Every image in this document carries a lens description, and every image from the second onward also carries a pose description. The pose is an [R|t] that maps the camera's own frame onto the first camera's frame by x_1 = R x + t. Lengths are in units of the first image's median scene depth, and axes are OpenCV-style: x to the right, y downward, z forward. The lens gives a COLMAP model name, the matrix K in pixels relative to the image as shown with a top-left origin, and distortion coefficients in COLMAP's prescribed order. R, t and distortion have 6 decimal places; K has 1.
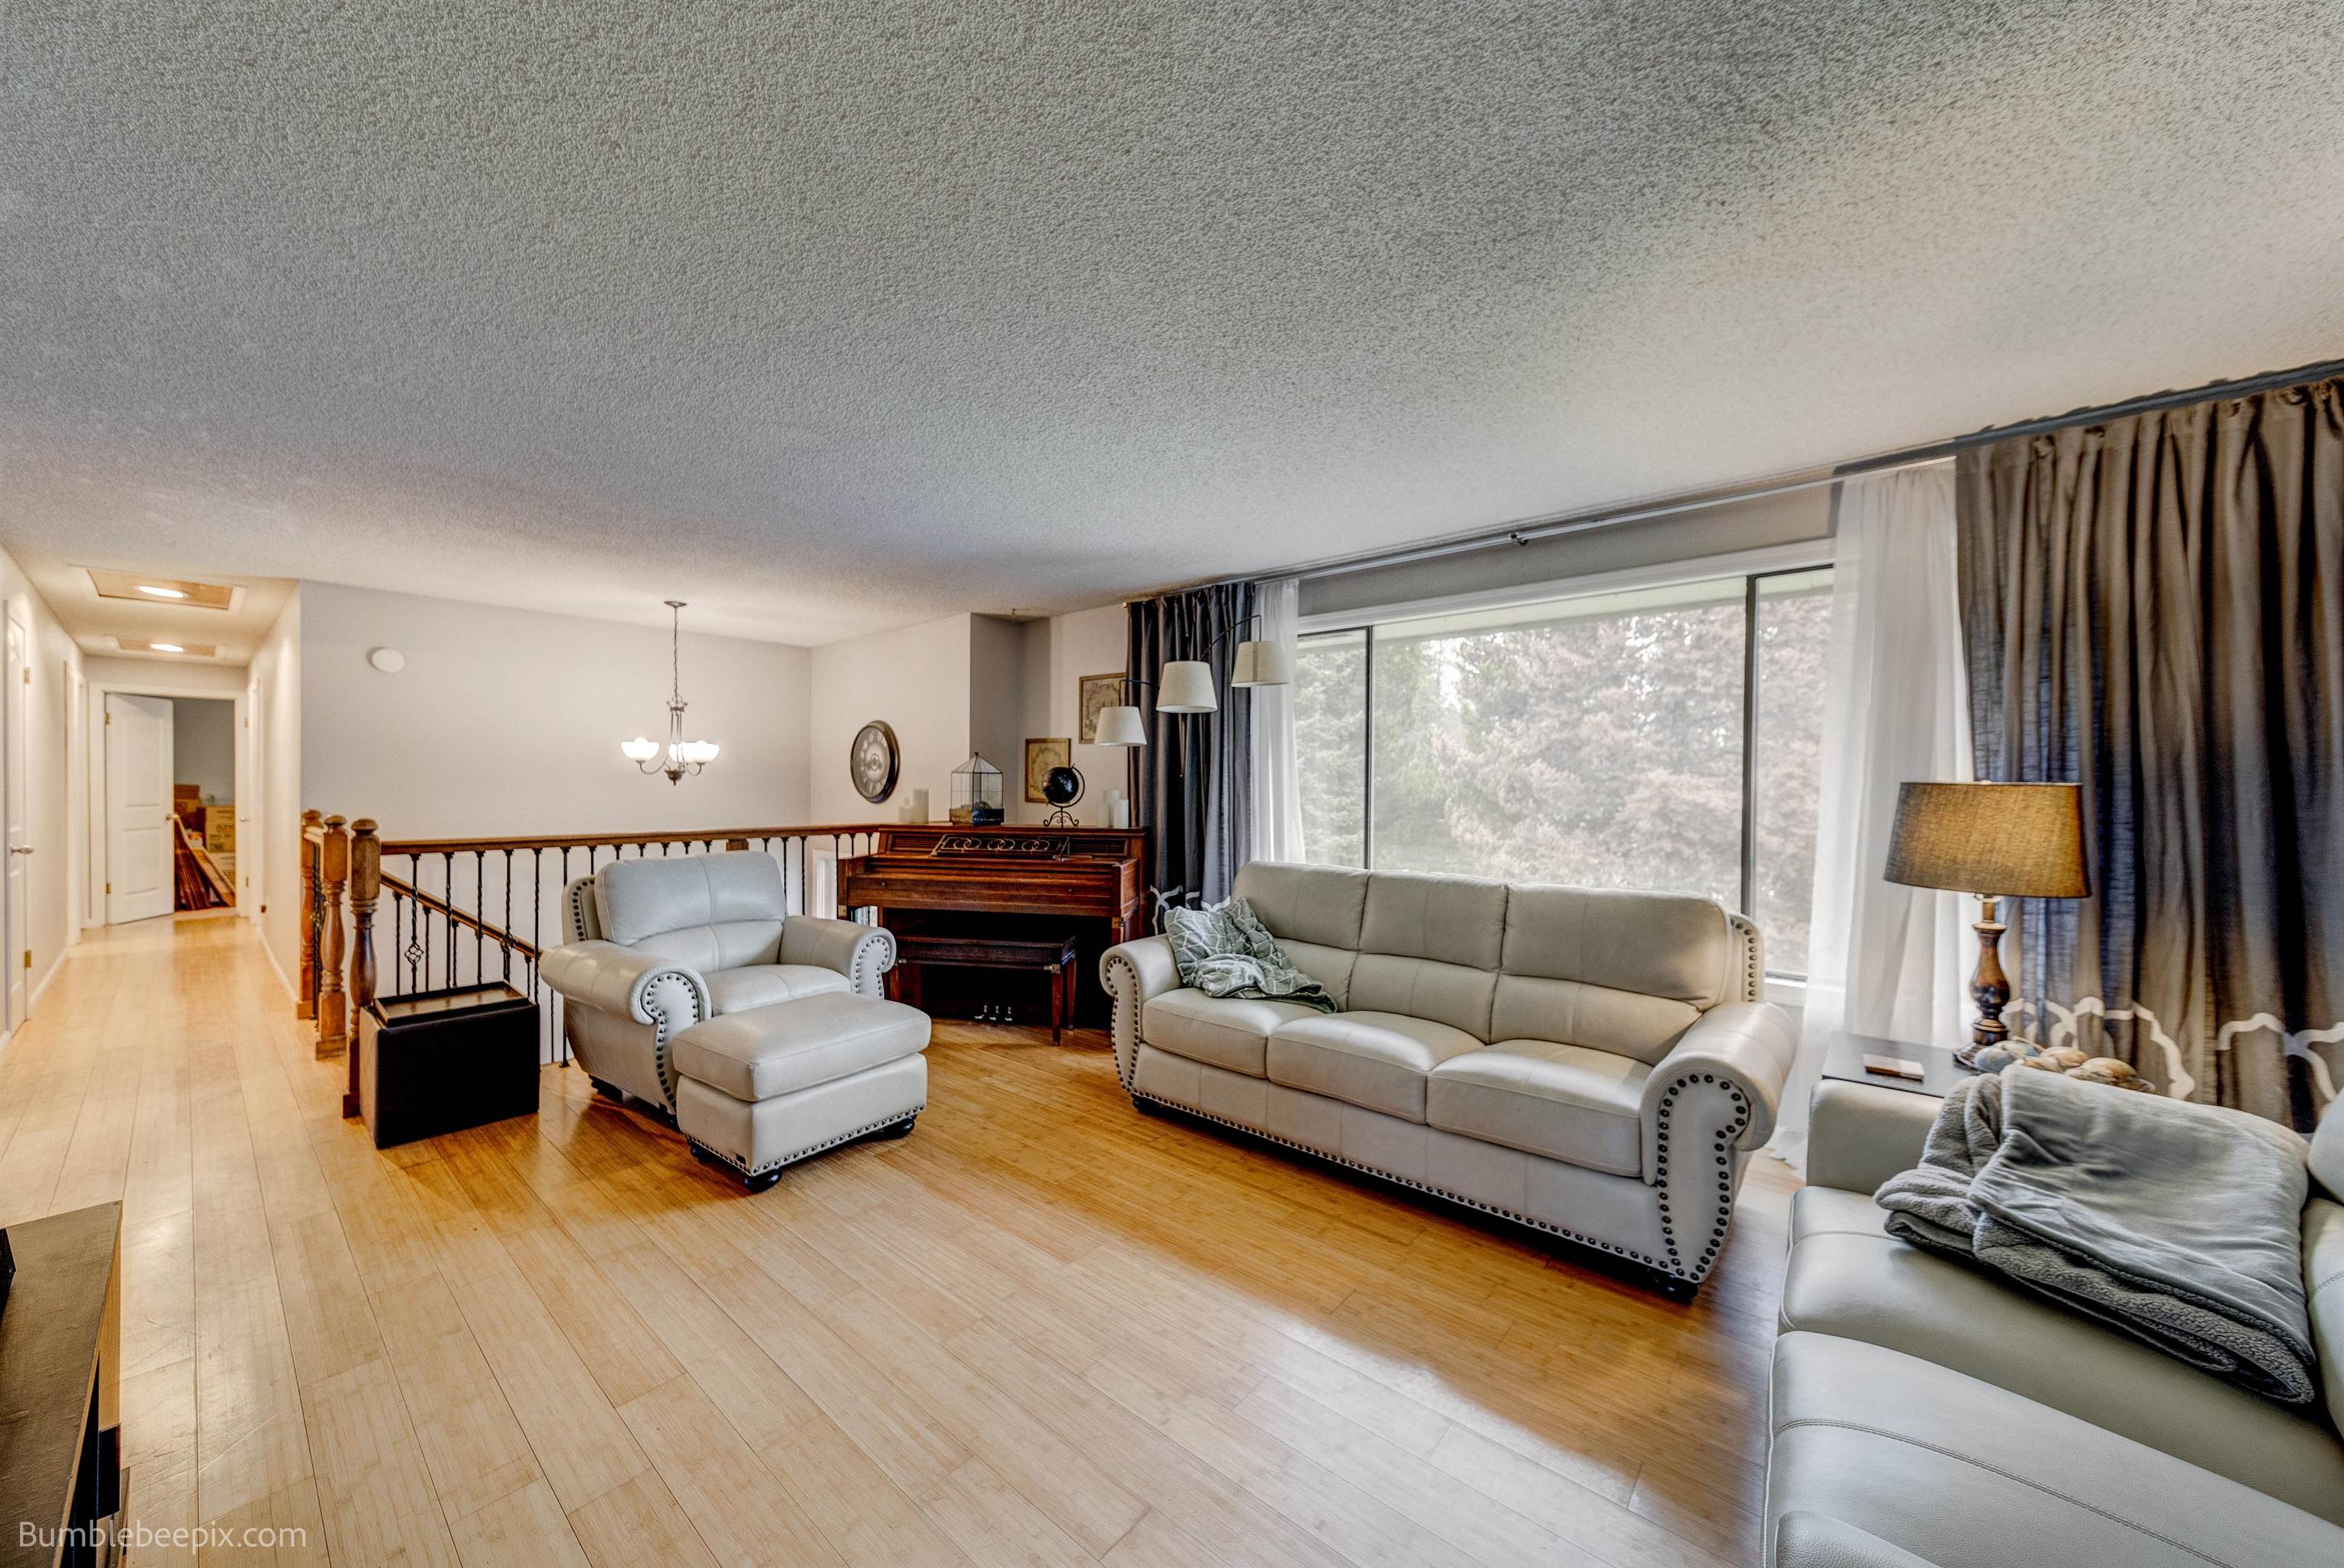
lens RADIAL K [[817.6, 0, 1169.0], [0, 817.6, 796.4], [0, 0, 1]] dist [0.005117, -0.000036]
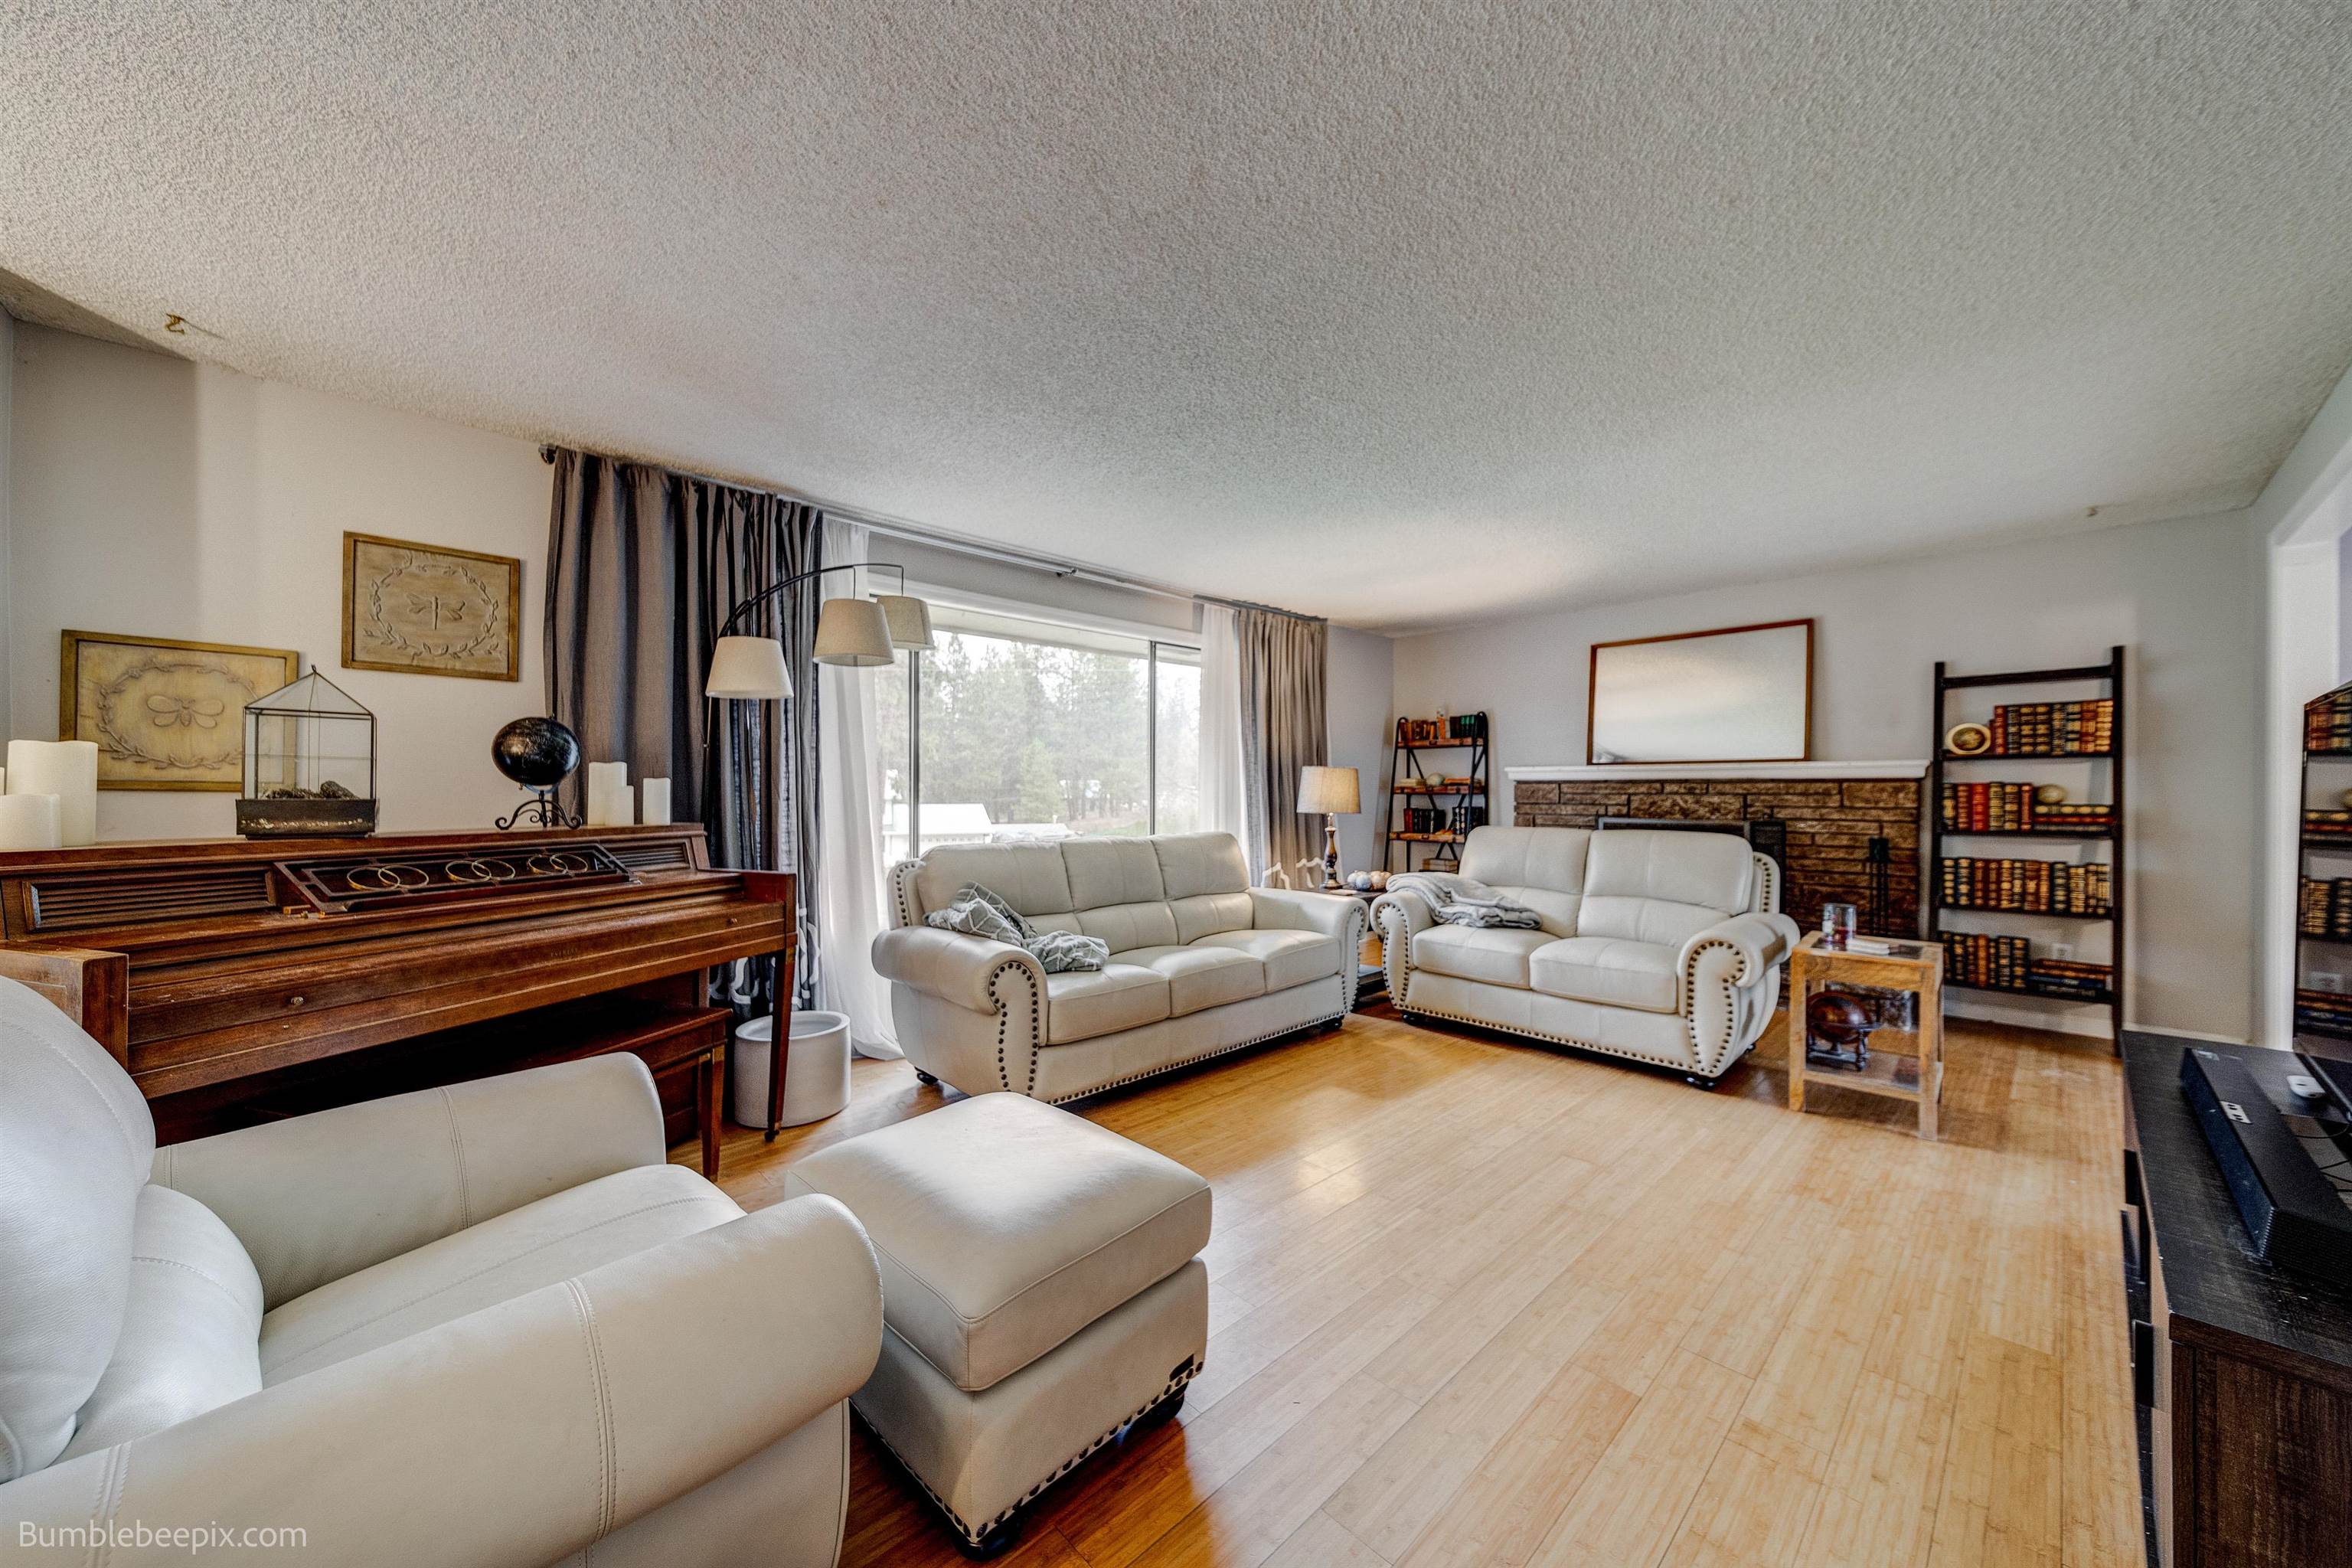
lens RADIAL K [[820.4, 0, 1161.8], [0, 820.4, 783.5], [0, 0, 1]] dist [0.005117, -0.000036]
pose [[0.133950, -0.006156, 0.990969, -1.026294], [0.000374, 0.999981, 0.006162, 0.006704], [-0.990988, -0.000454, 0.133950, 0.852996]]
